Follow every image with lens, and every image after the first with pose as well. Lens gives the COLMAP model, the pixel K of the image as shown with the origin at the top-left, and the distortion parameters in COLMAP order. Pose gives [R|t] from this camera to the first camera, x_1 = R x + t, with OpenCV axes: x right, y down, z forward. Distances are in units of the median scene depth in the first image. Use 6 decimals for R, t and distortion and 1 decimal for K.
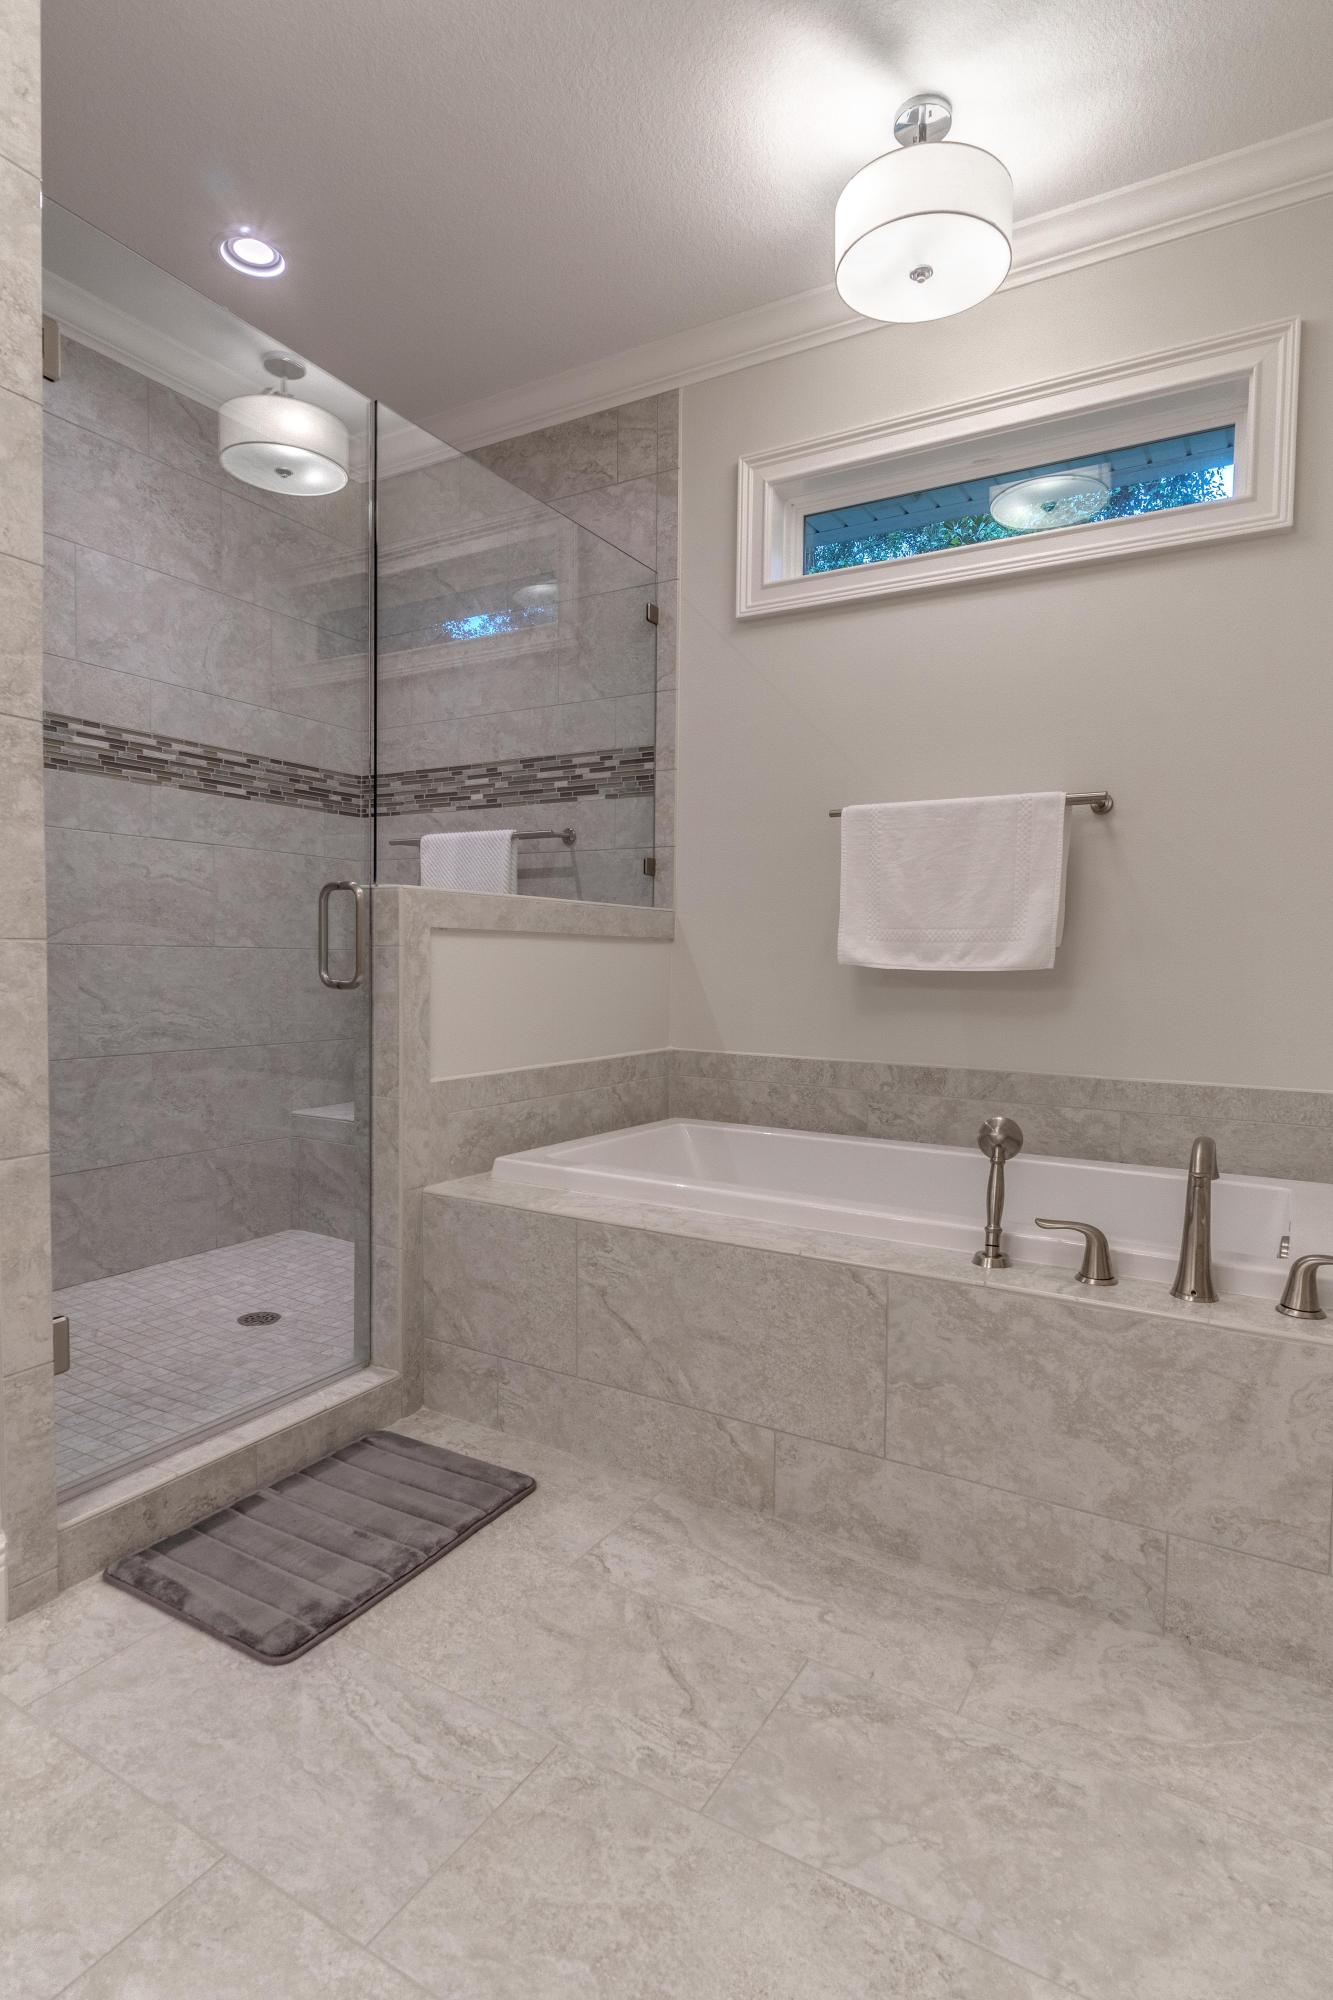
lens RADIAL K [[1060.8, 0, 666.5], [0, 1060.8, 1000.0], [0, 0, 1]] dist [-0.013130, -0.000517]
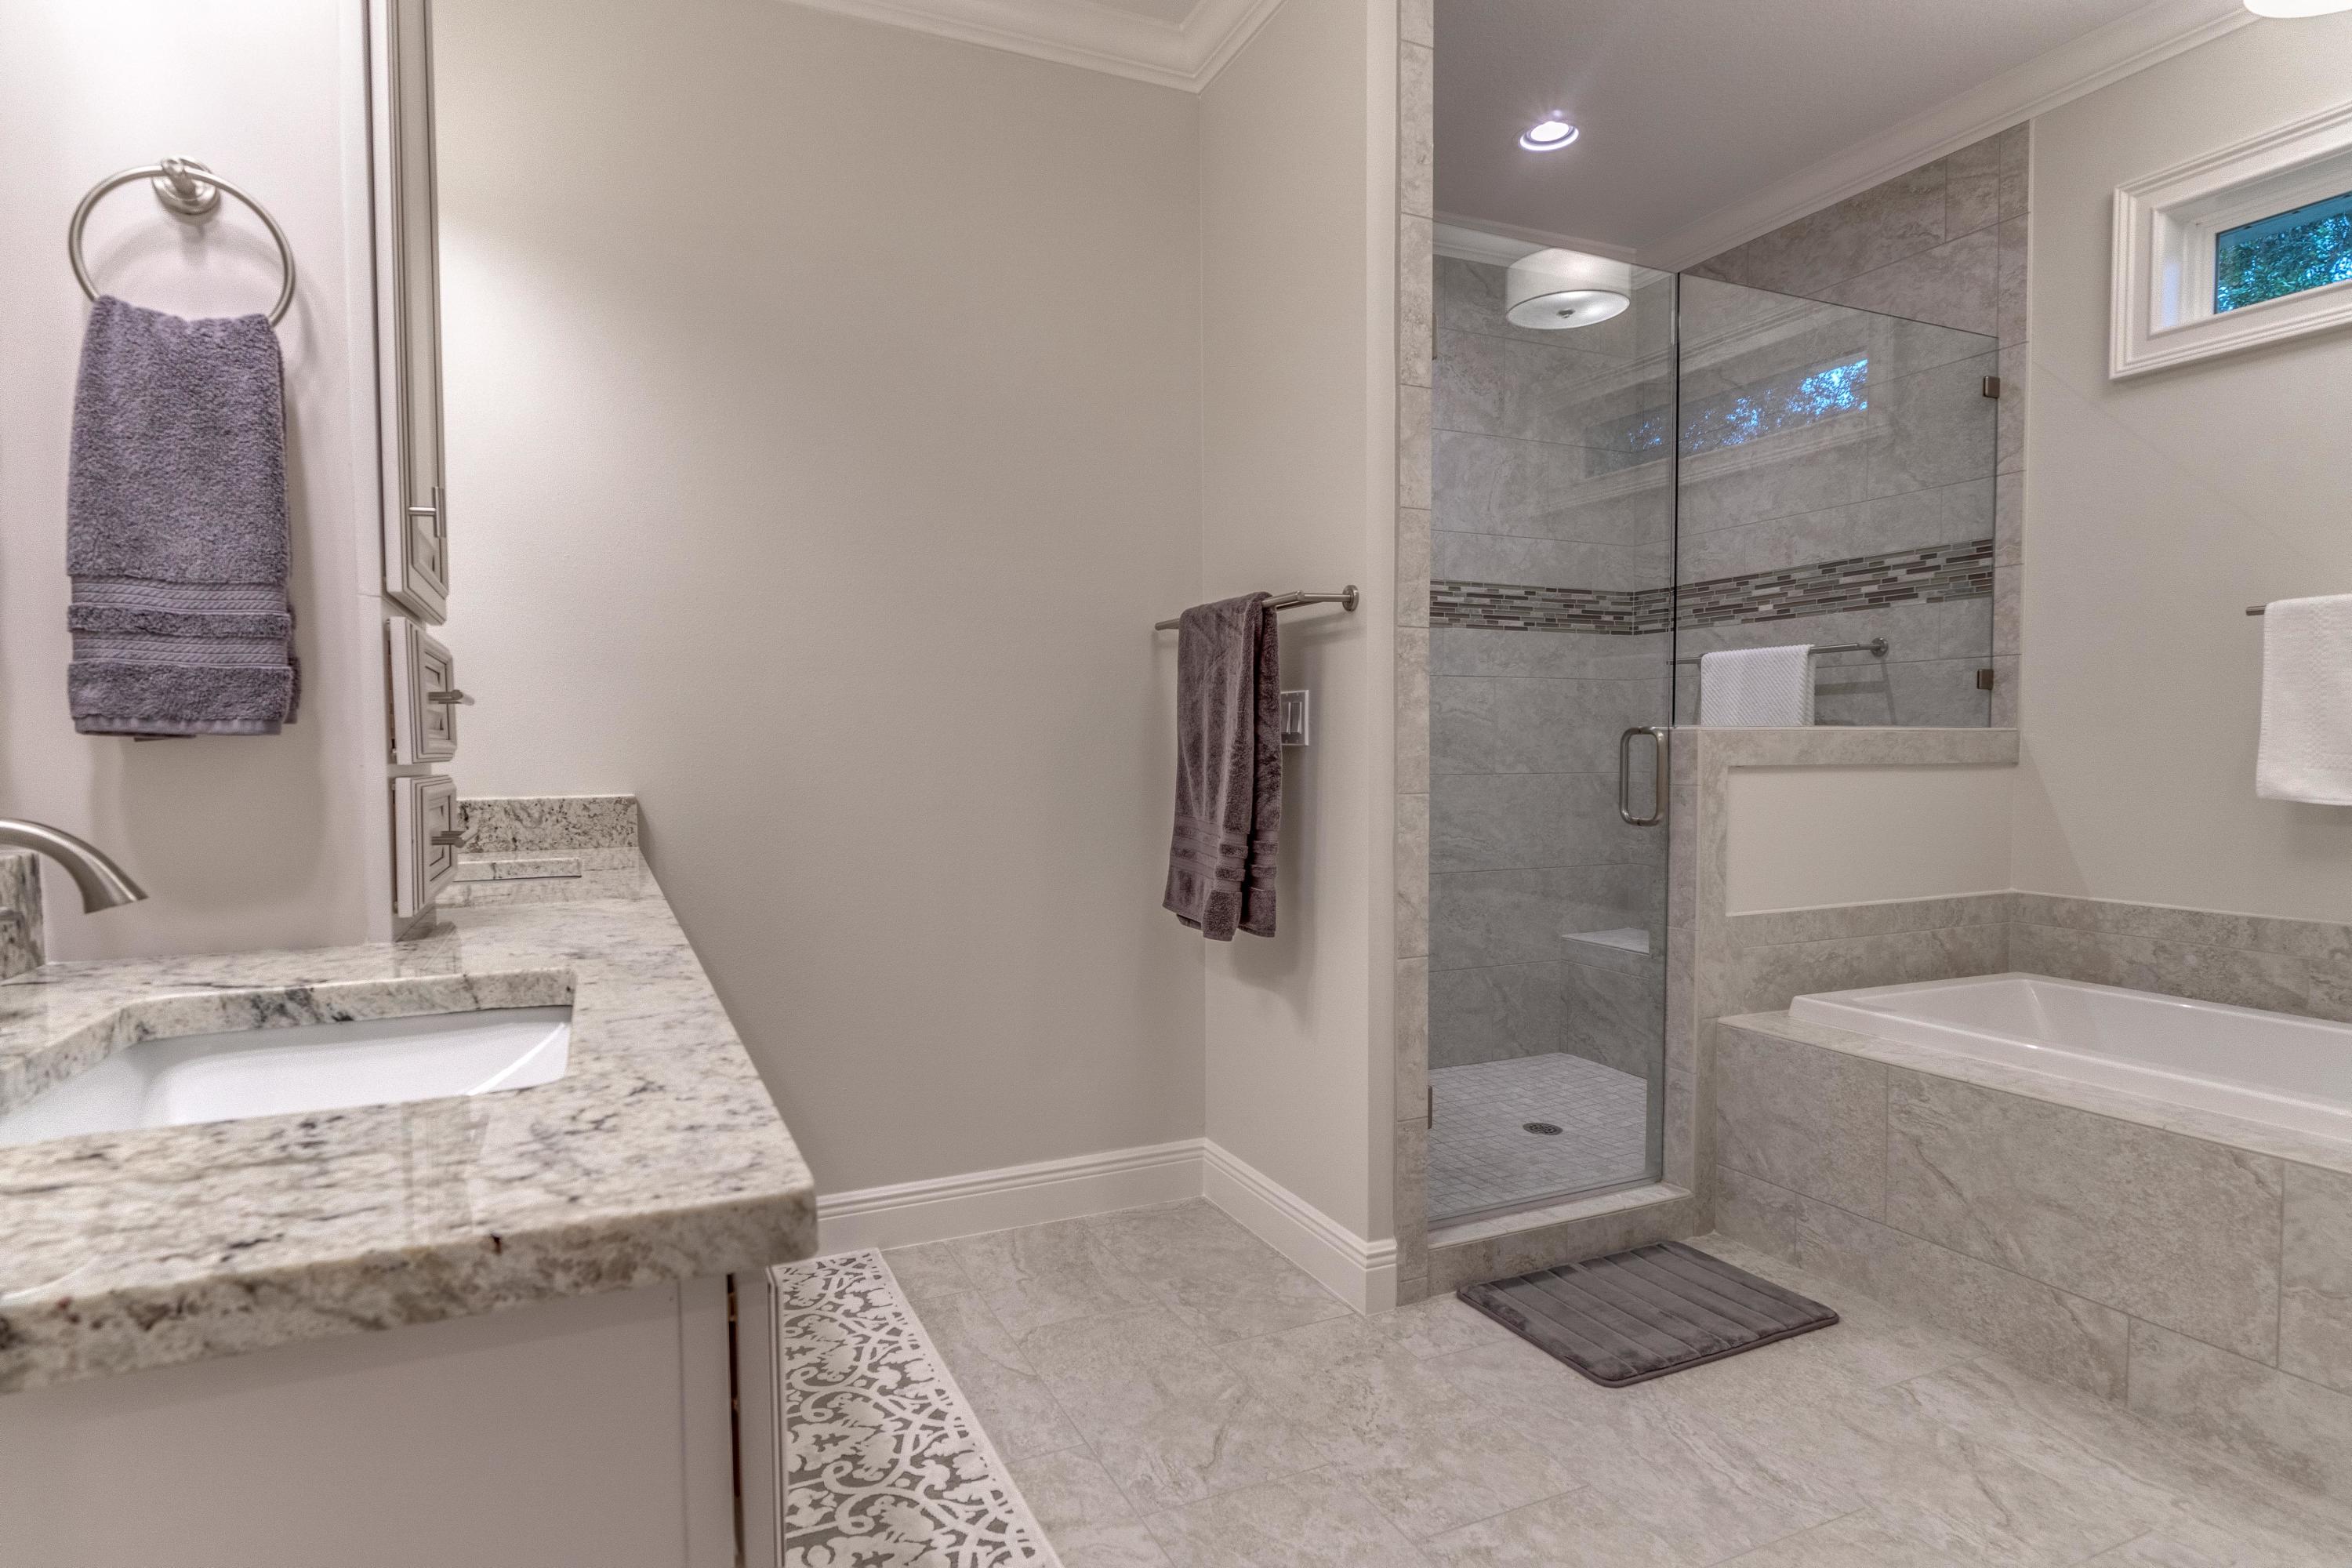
lens RADIAL K [[1241.8, 0, 1183.2], [0, 1241.8, 807.4], [0, 0, 1]] dist [-0.007331, -0.000644]
pose [[0.826696, 0.009489, -0.562569, 0.016355], [-0.008954, 0.999953, 0.003710, -0.026064], [0.562577, 0.001970, 0.826742, -0.271326]]
